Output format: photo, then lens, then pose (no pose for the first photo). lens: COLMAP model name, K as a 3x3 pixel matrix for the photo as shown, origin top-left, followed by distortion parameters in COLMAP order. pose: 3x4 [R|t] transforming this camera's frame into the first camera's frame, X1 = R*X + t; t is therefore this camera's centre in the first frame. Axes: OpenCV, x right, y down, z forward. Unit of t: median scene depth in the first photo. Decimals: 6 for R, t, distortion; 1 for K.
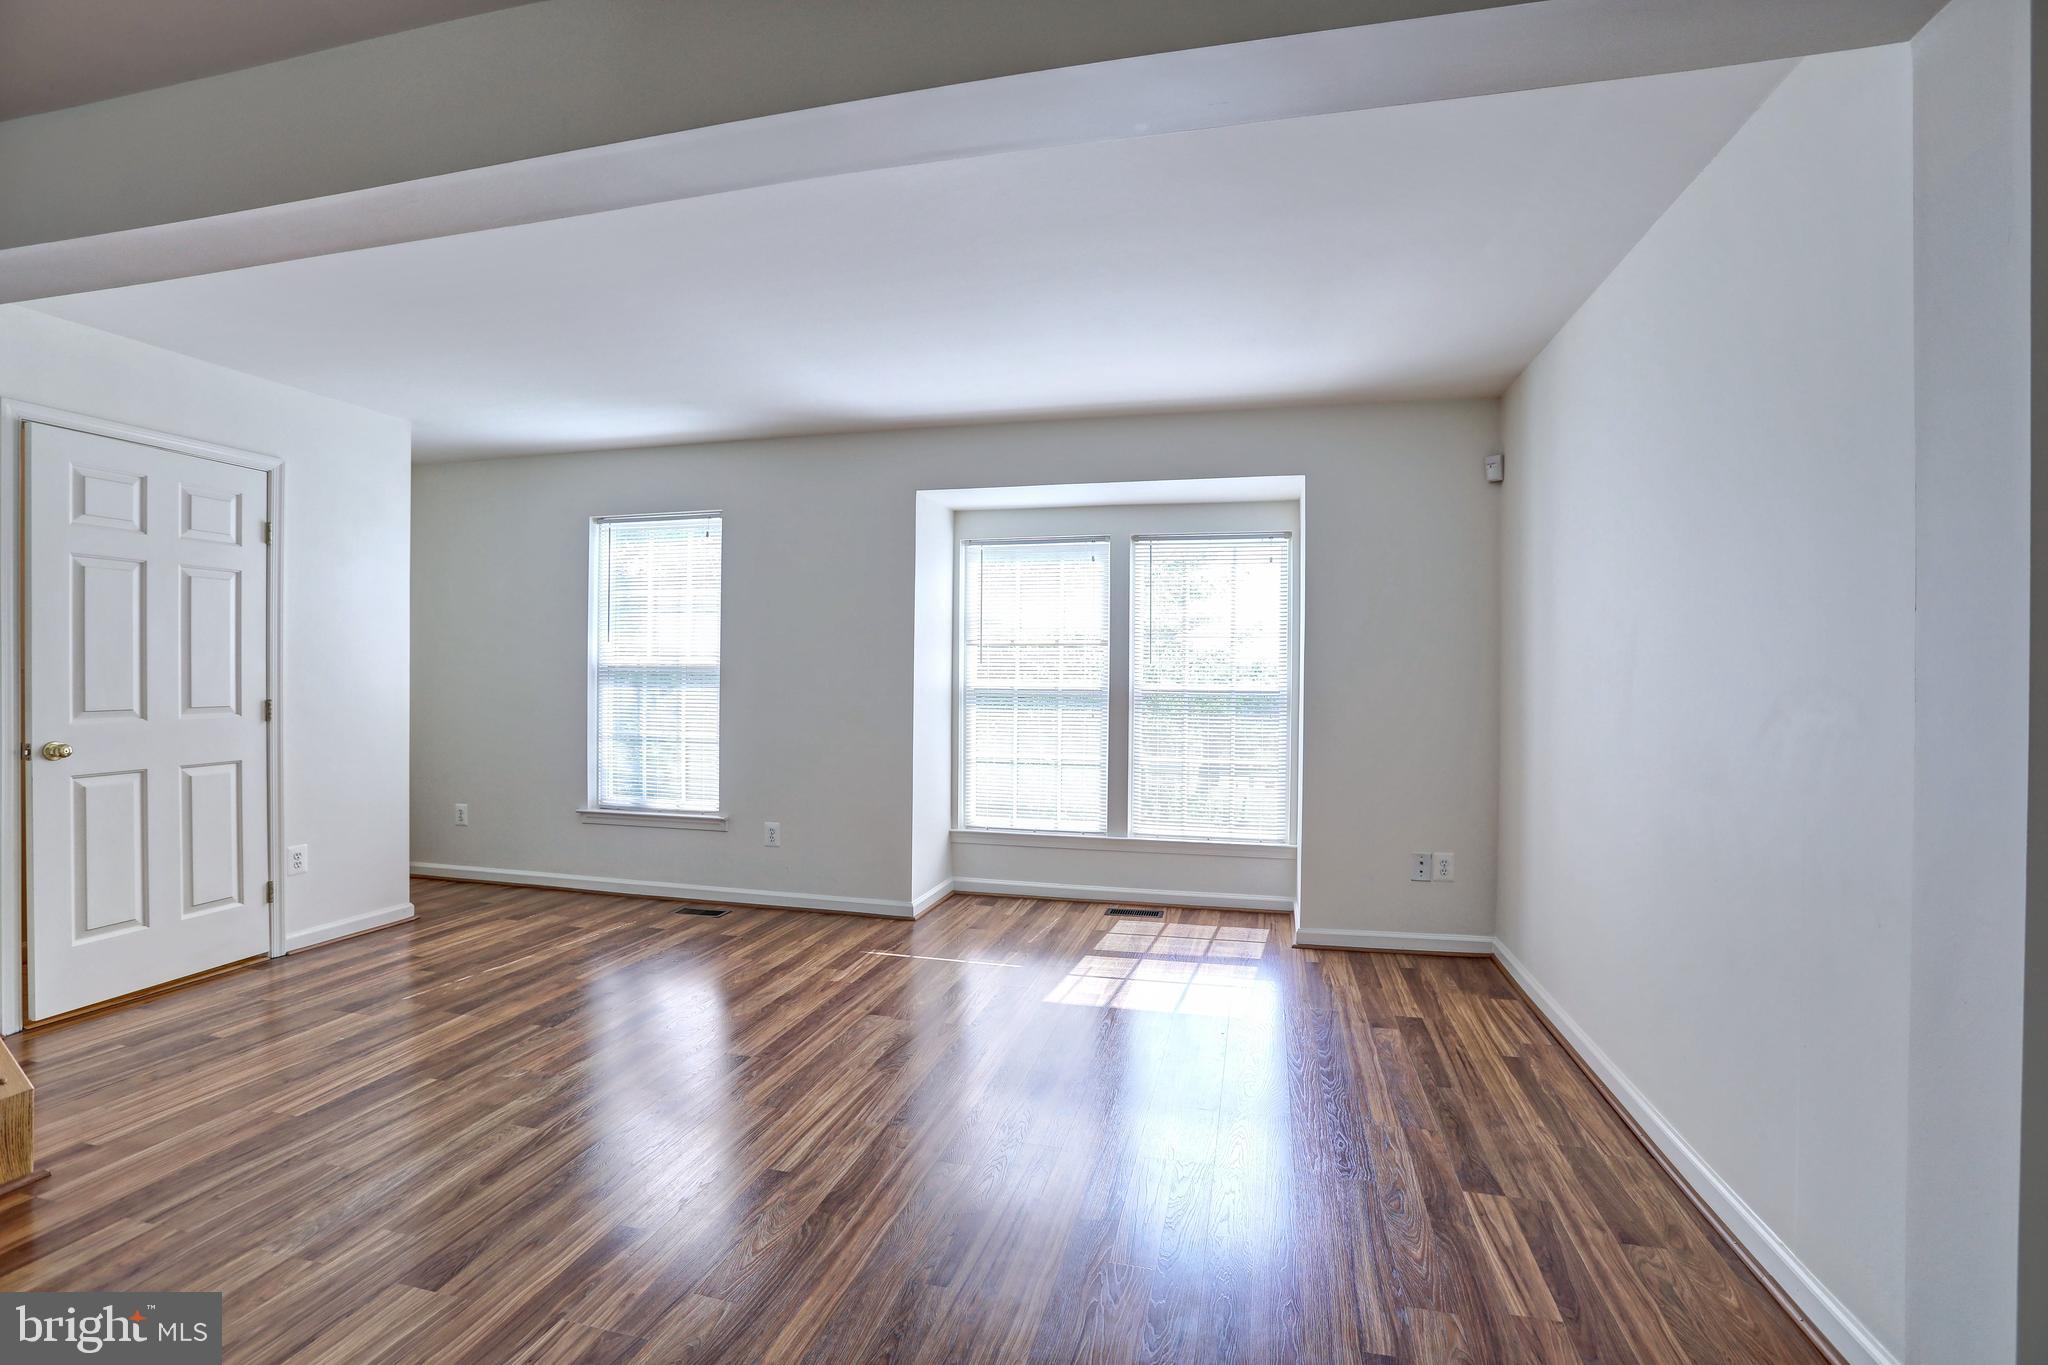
lens RADIAL K [[969.6, 0, 1038.2], [0, 969.6, 672.9], [0, 0, 1]] dist [-0.073737, 0.027379]
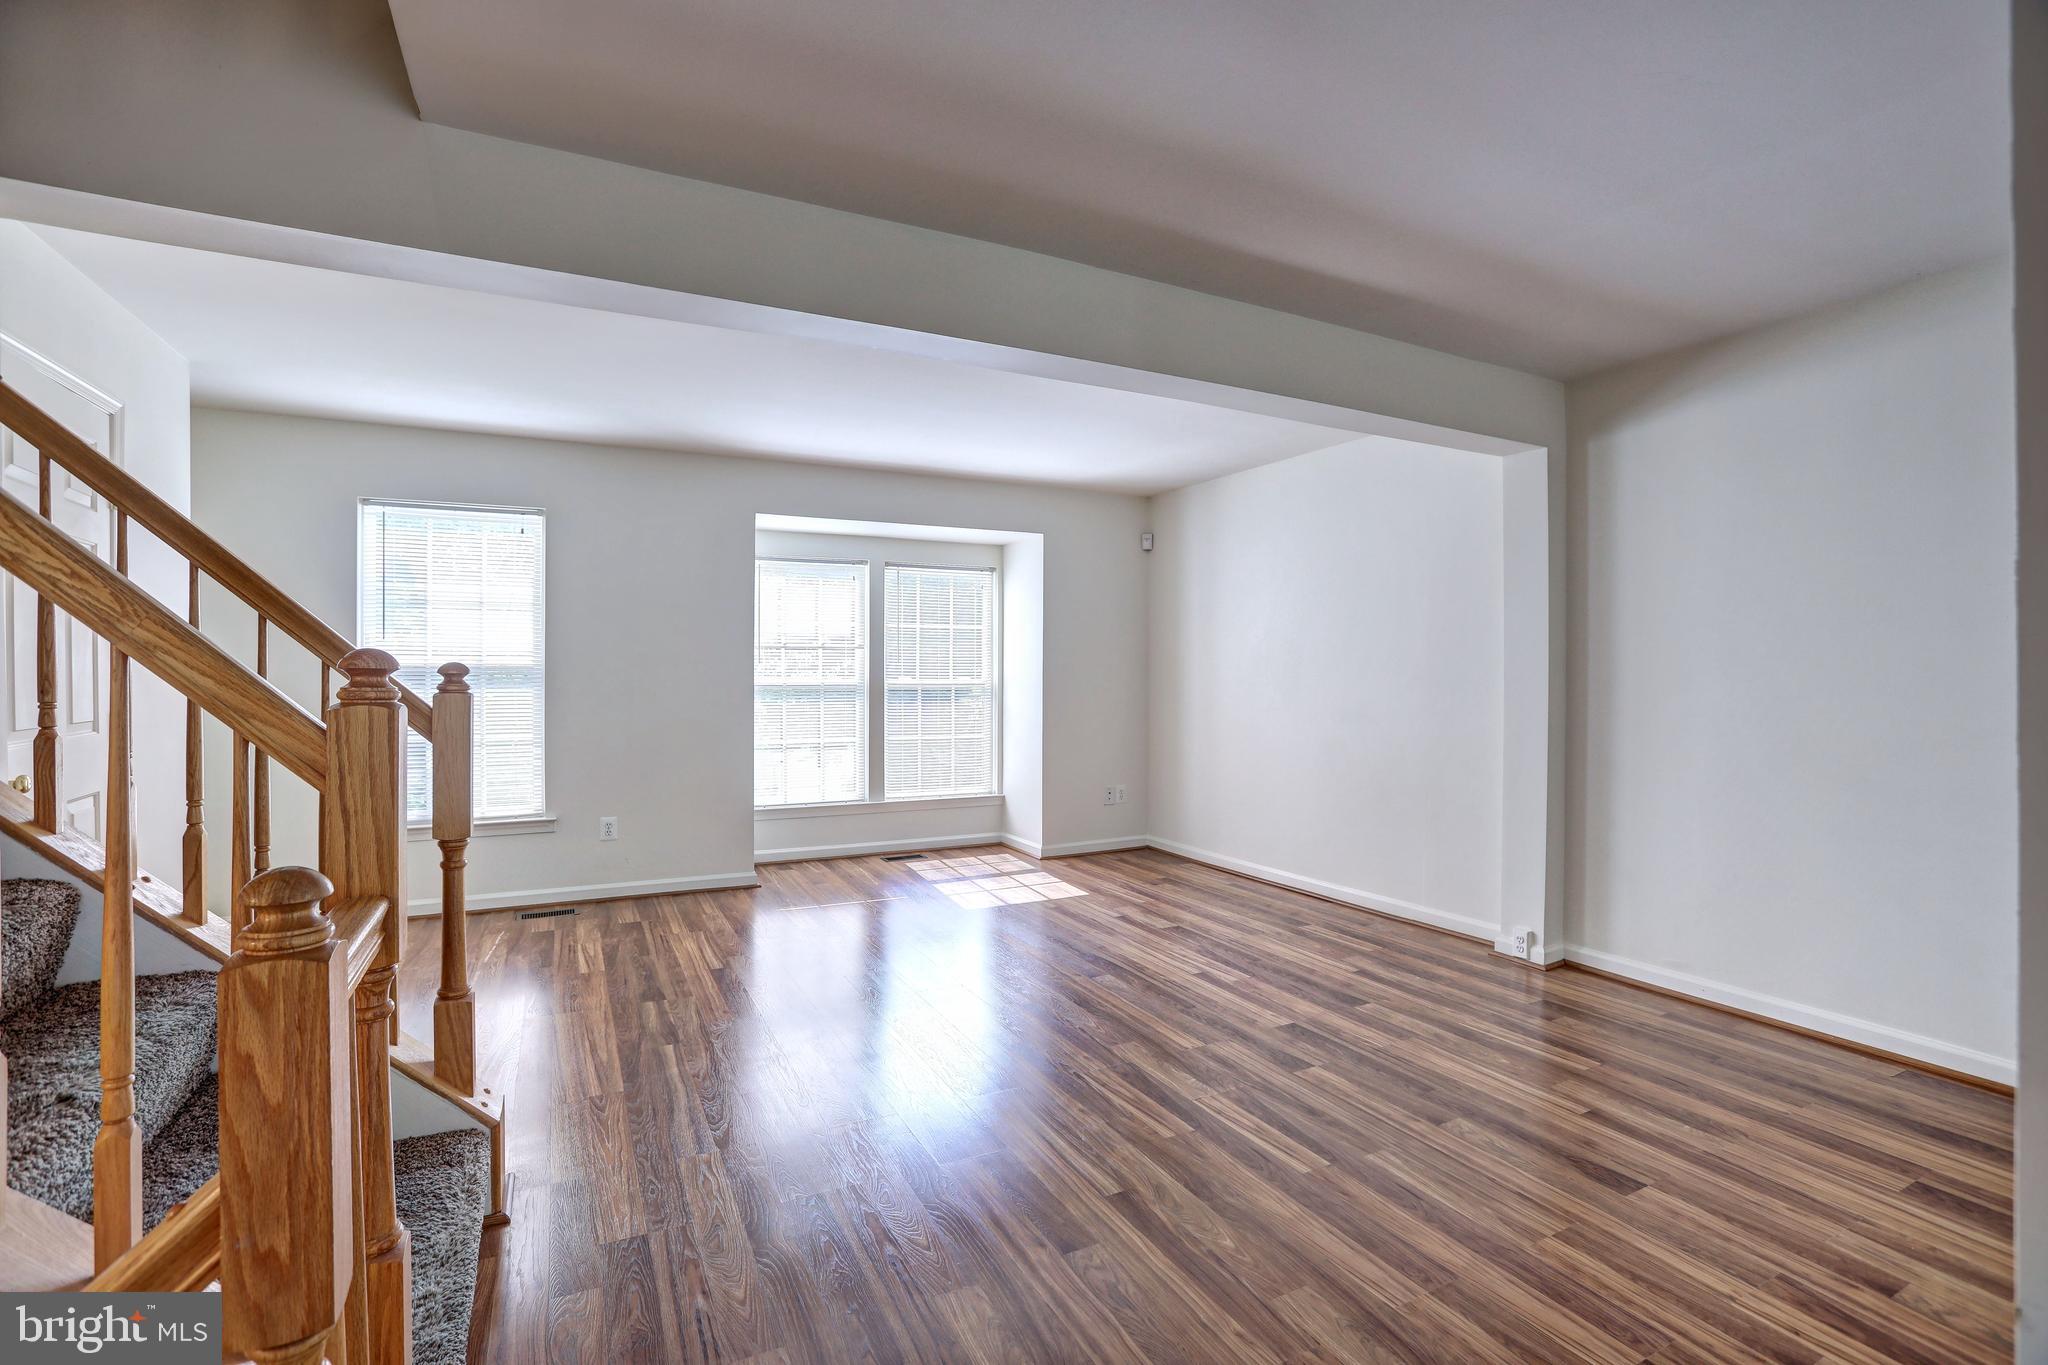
lens RADIAL K [[969.6, 0, 1038.2], [0, 969.6, 672.9], [0, 0, 1]] dist [-0.073737, 0.027379]
pose [[0.738050, -0.007091, 0.674709, -0.616470], [0.003609, 0.999972, 0.006562, -0.004992], [-0.674737, -0.002408, 0.738055, -0.066926]]
